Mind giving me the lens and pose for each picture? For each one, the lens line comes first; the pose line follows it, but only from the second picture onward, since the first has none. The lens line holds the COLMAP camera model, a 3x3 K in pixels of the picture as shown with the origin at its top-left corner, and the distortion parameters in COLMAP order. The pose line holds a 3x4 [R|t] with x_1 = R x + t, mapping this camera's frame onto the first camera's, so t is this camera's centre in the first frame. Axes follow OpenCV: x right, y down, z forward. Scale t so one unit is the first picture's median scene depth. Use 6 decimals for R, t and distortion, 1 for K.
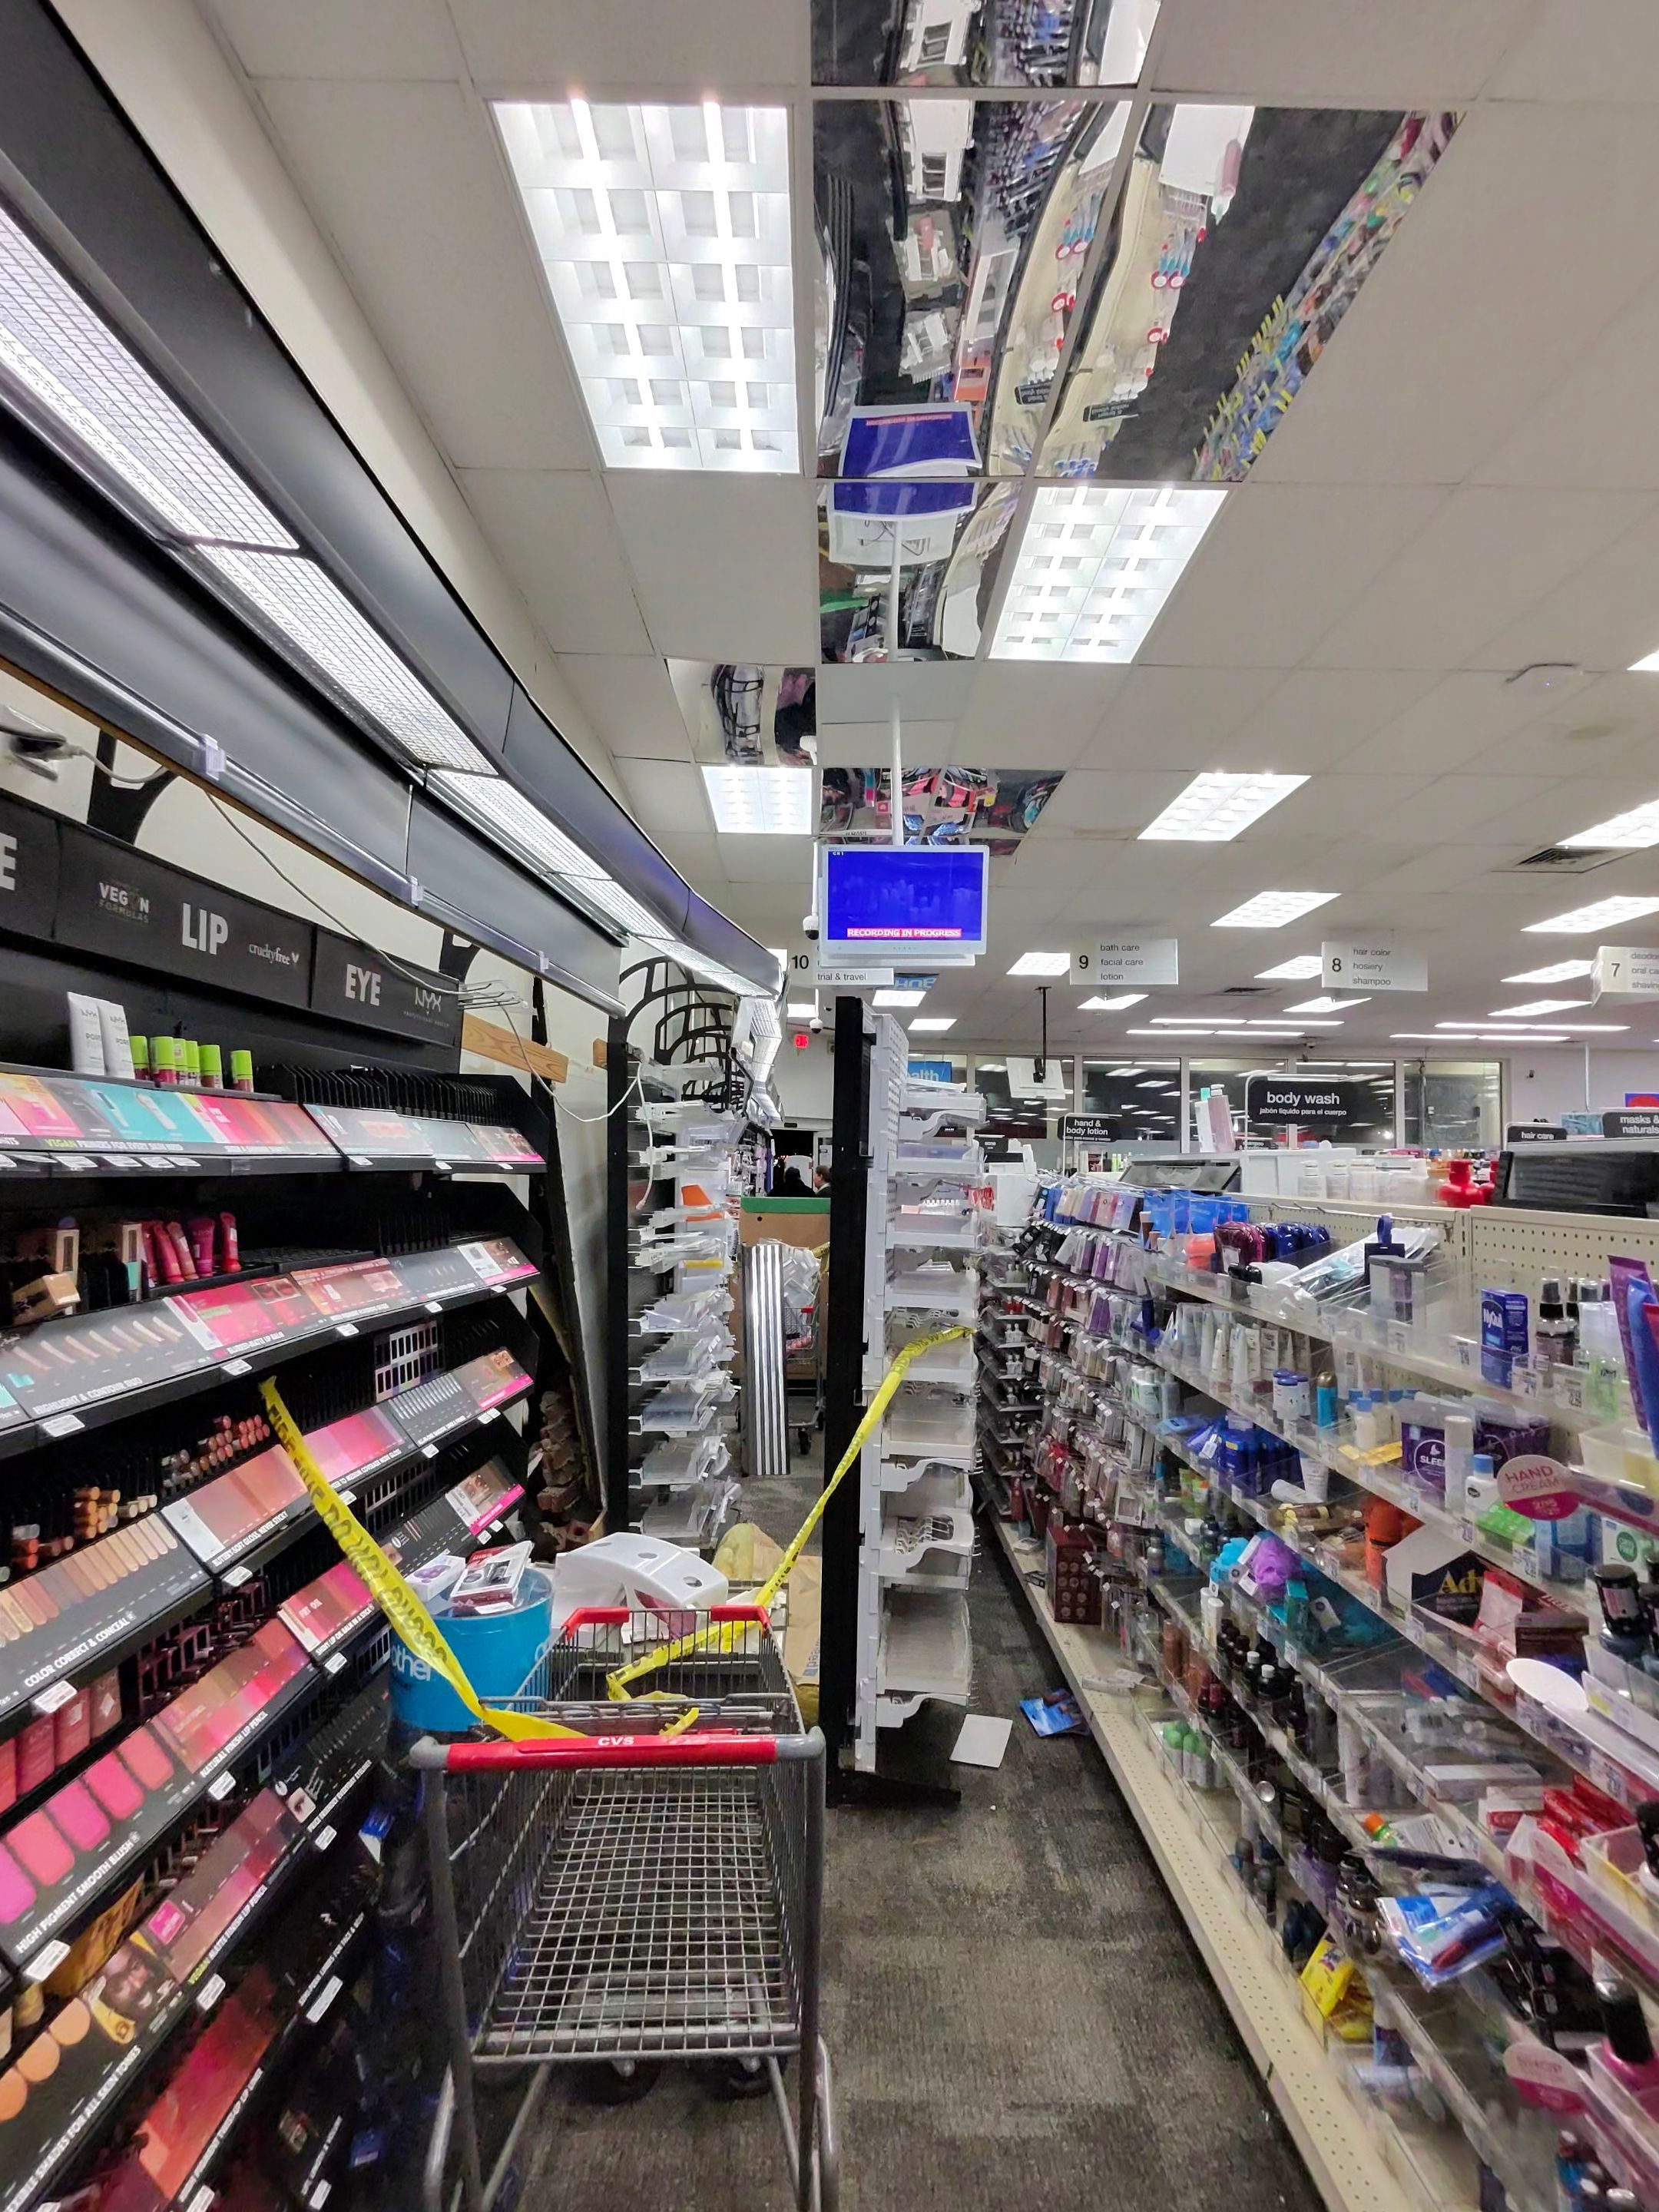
lens RADIAL K [[1293.7, 0, 829.5], [0, 1293.7, 1106.0], [0, 0, 1]] dist [0.003542, 0.000349]
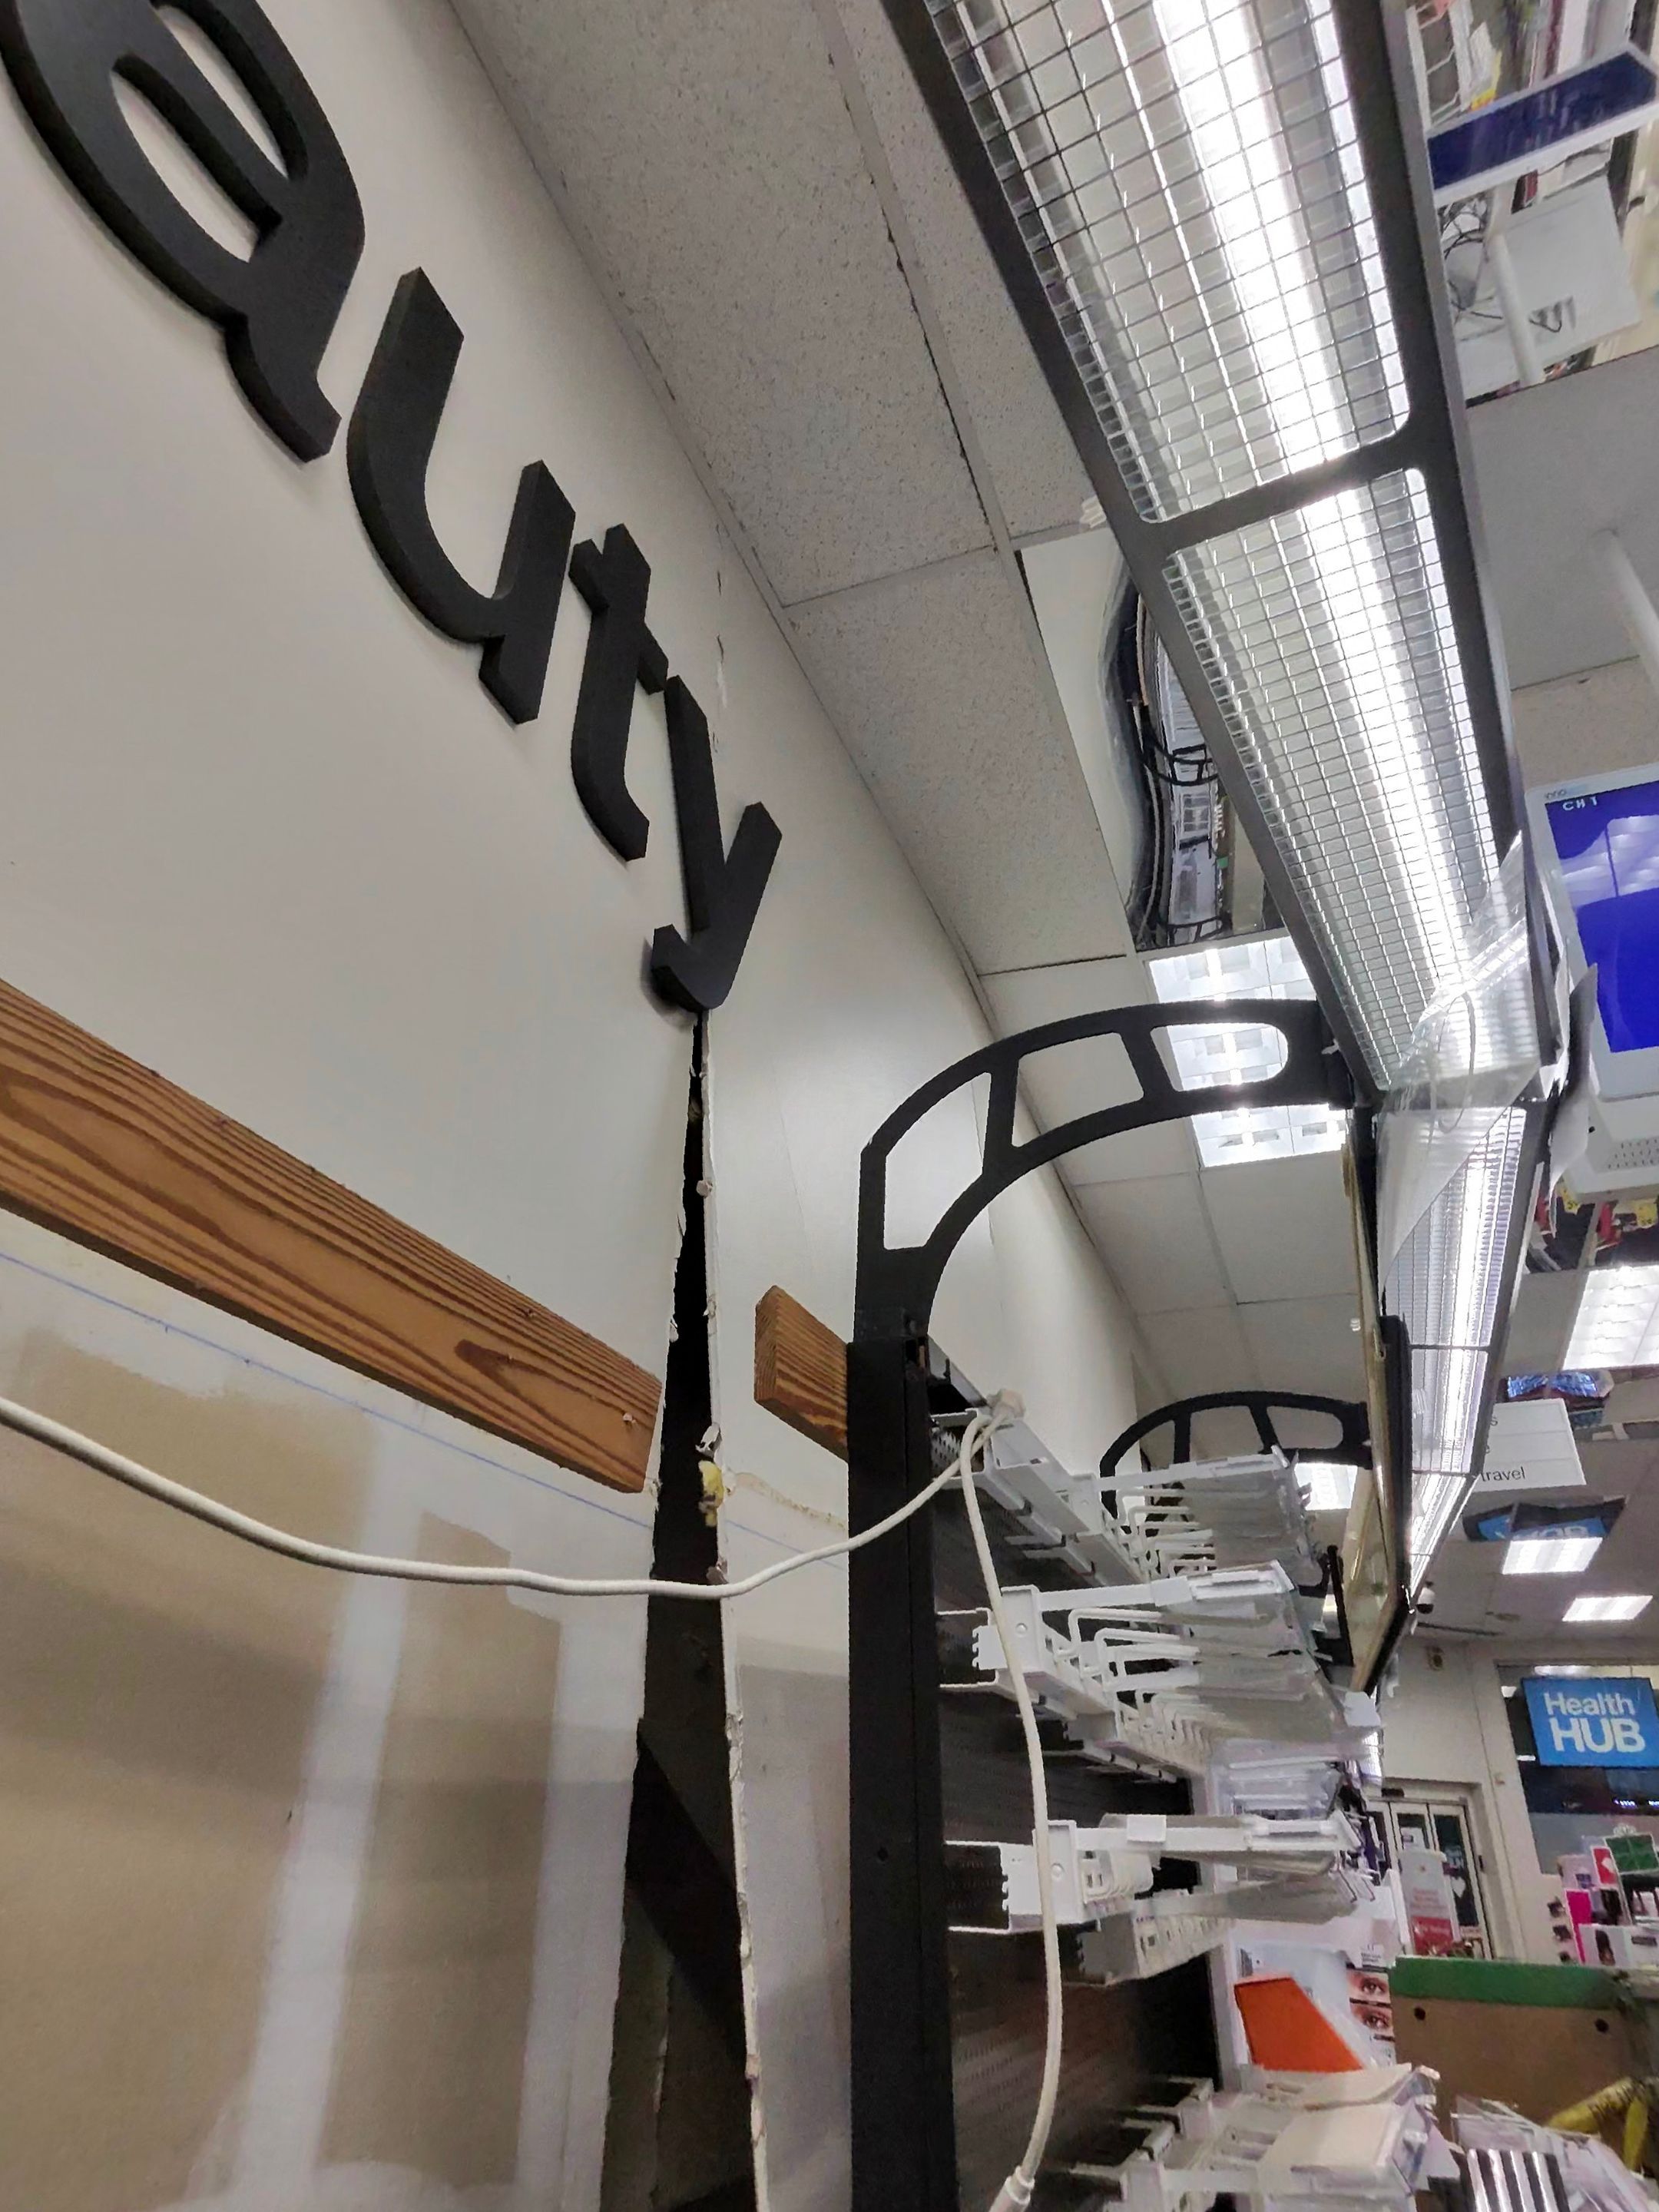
lens RADIAL K [[1293.7, 0, 829.5], [0, 1293.7, 1106.0], [0, 0, 1]] dist [0.003542, 0.000349]
pose [[0.928656, -0.167552, -0.330946, -0.069635], [-0.001331, 0.890664, -0.454661, 0.019661], [0.370941, 0.422663, 0.826897, 0.637386]]
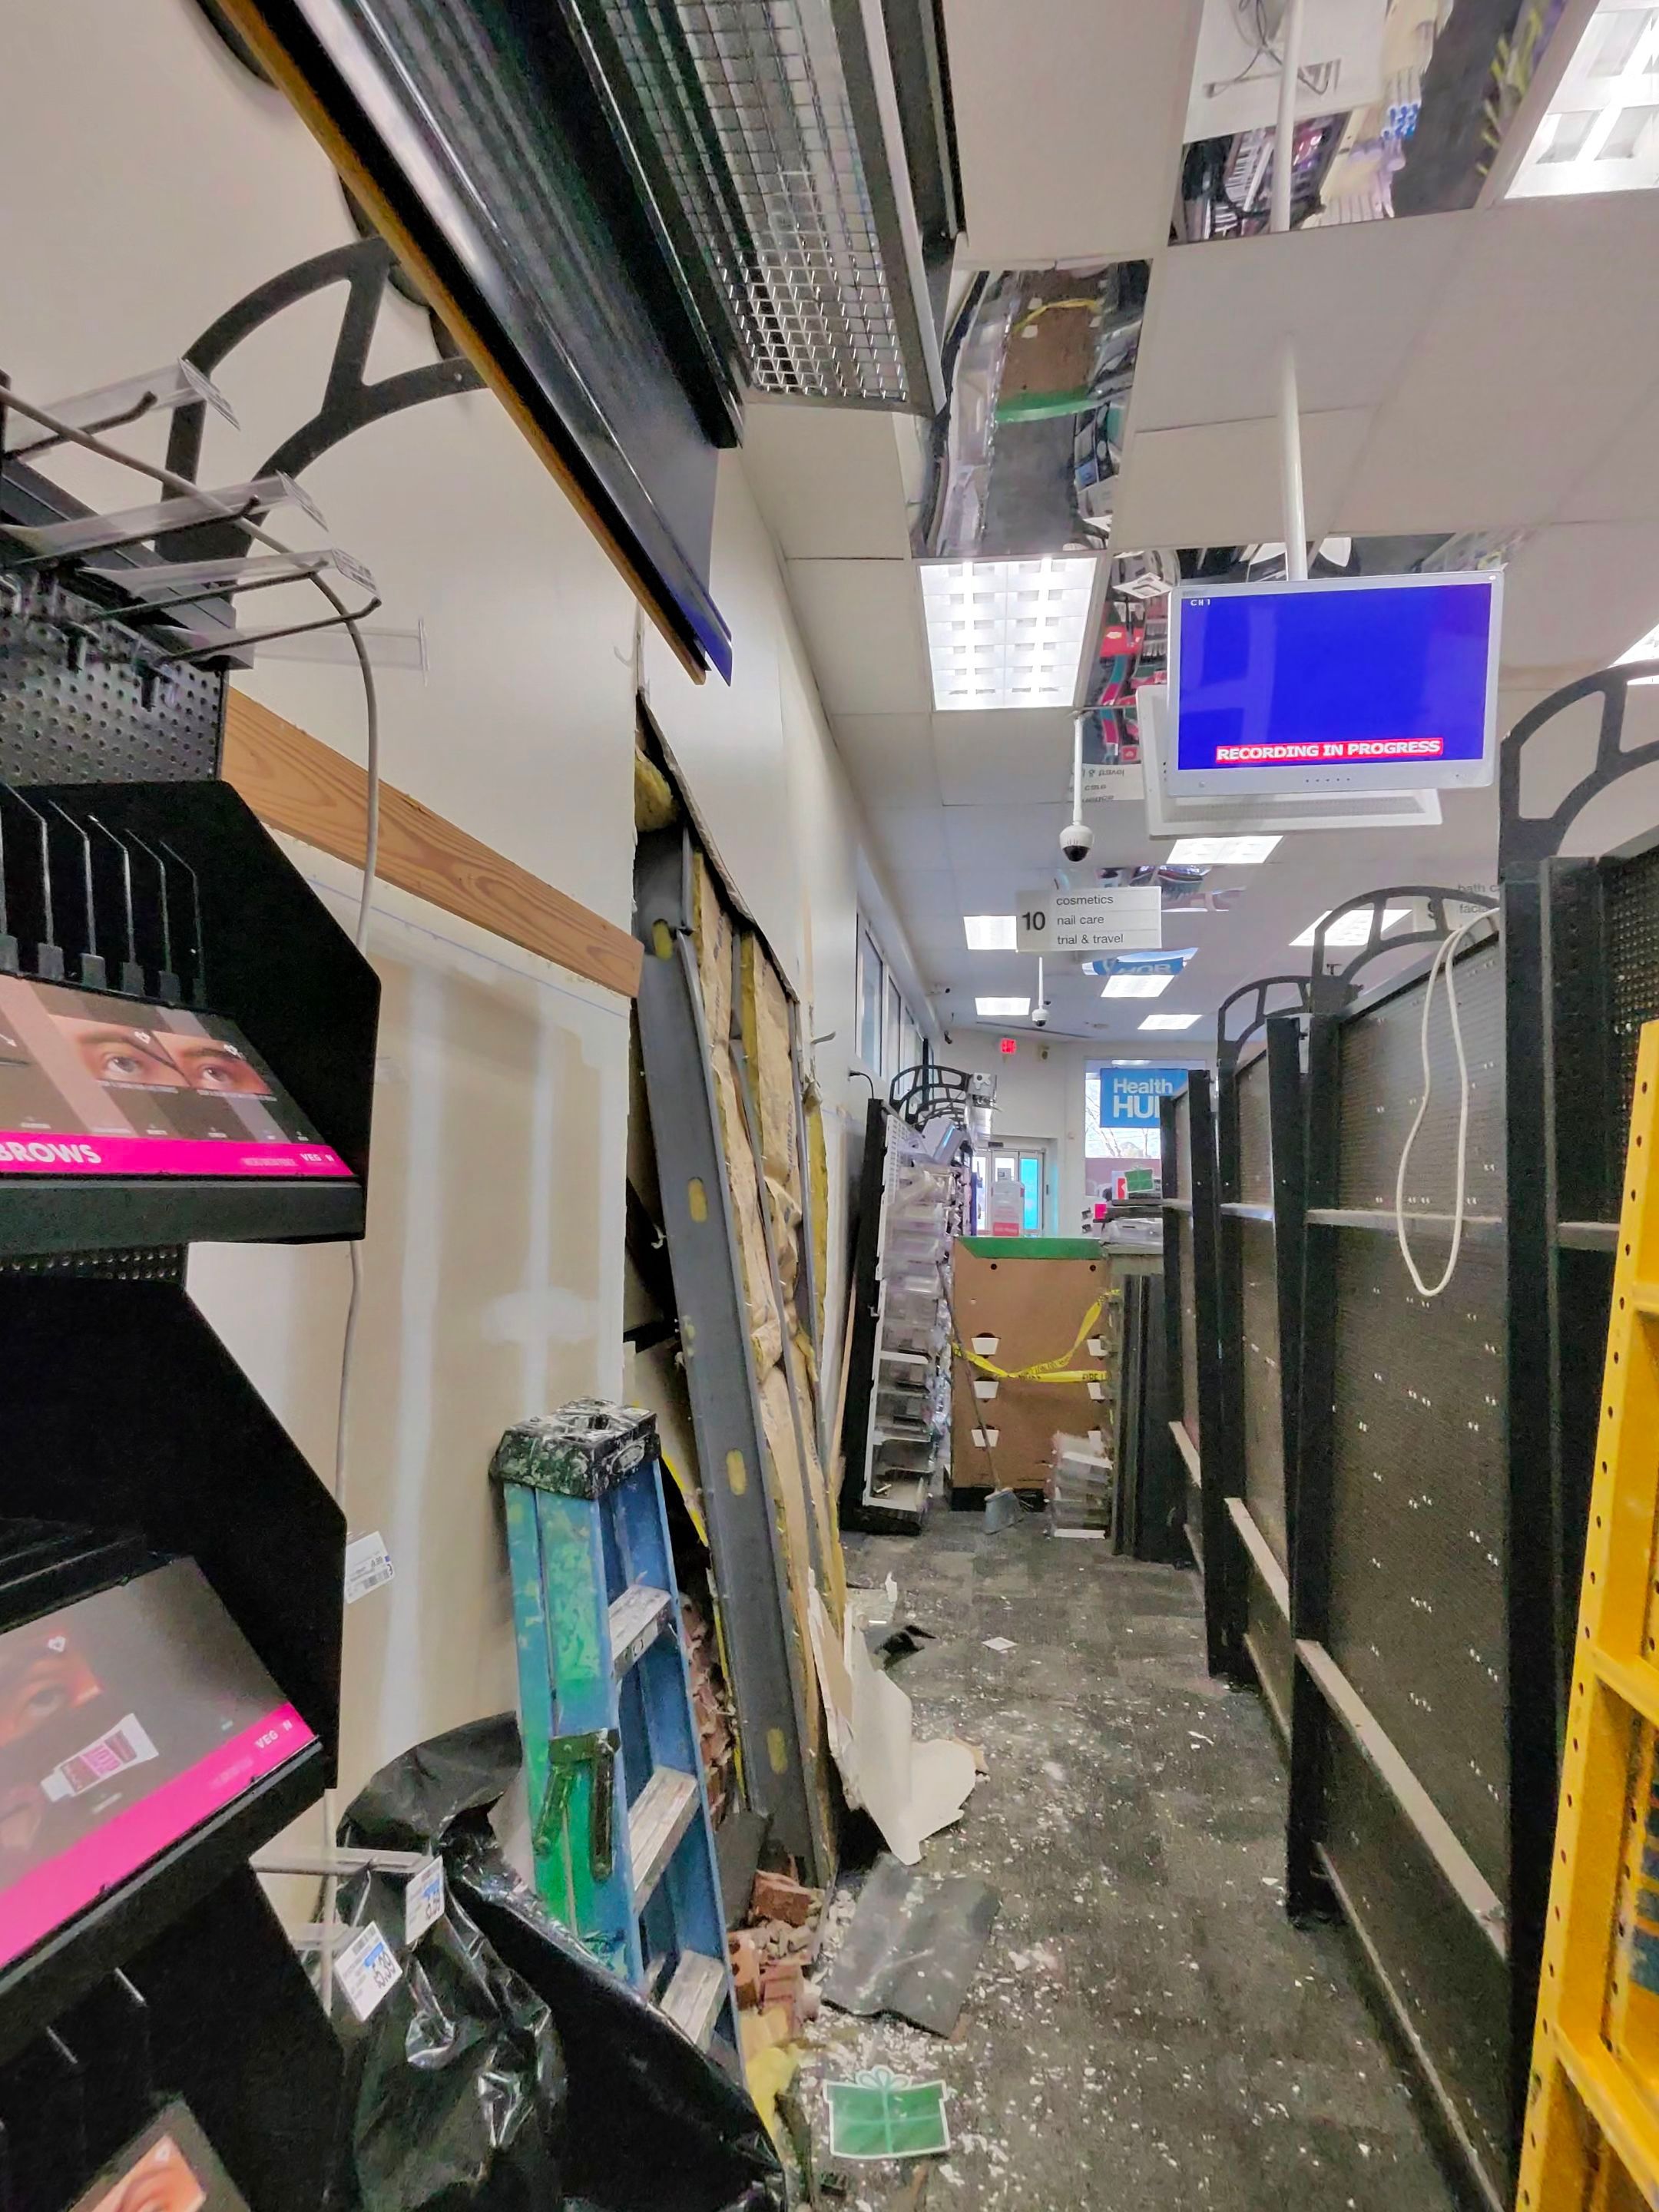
lens RADIAL K [[1293.7, 0, 829.5], [0, 1293.7, 1106.0], [0, 0, 1]] dist [0.003542, 0.000349]
pose [[0.989972, -0.000873, -0.141262, -0.066259], [-0.001322, 0.999880, -0.015440, 0.016354], [0.141259, 0.015472, 0.989852, 0.463029]]
